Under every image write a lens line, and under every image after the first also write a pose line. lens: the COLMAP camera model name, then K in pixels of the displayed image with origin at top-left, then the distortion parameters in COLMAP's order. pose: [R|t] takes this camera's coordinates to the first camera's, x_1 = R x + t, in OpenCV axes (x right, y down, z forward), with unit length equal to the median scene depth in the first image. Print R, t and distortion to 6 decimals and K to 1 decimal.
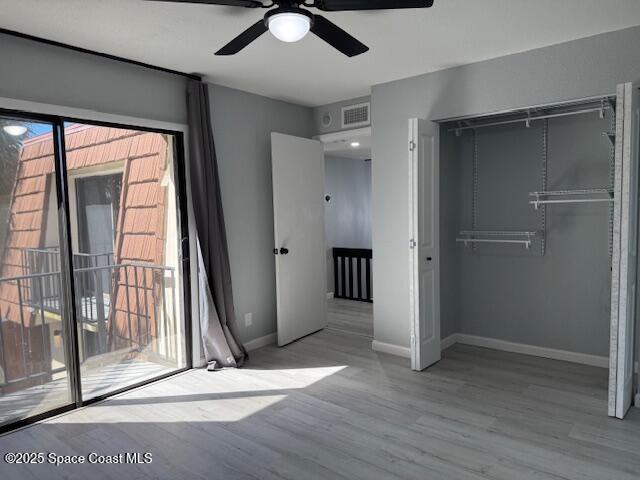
lens RADIAL K [[448.4, 0, 317.9], [0, 448.4, 242.5], [0, 0, 1]] dist [0.086248, -0.104699]
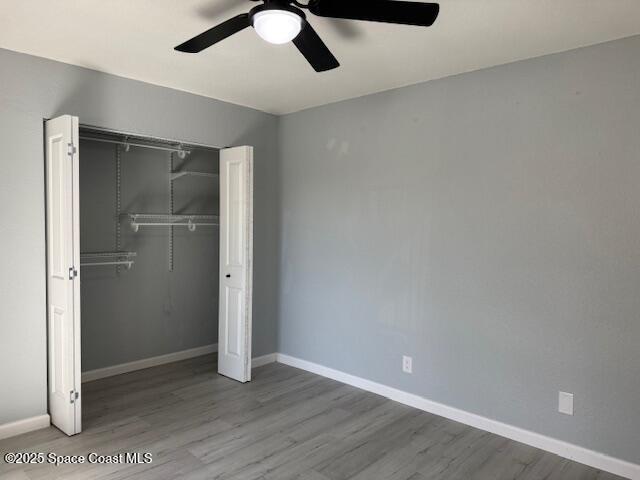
lens RADIAL K [[448.4, 0, 317.9], [0, 448.4, 242.5], [0, 0, 1]] dist [0.086248, -0.104699]
pose [[0.082902, -0.014902, 0.996446, -0.587219], [0.061974, 0.998030, 0.009770, -0.033788], [-0.994629, 0.060944, 0.083662, 0.548776]]
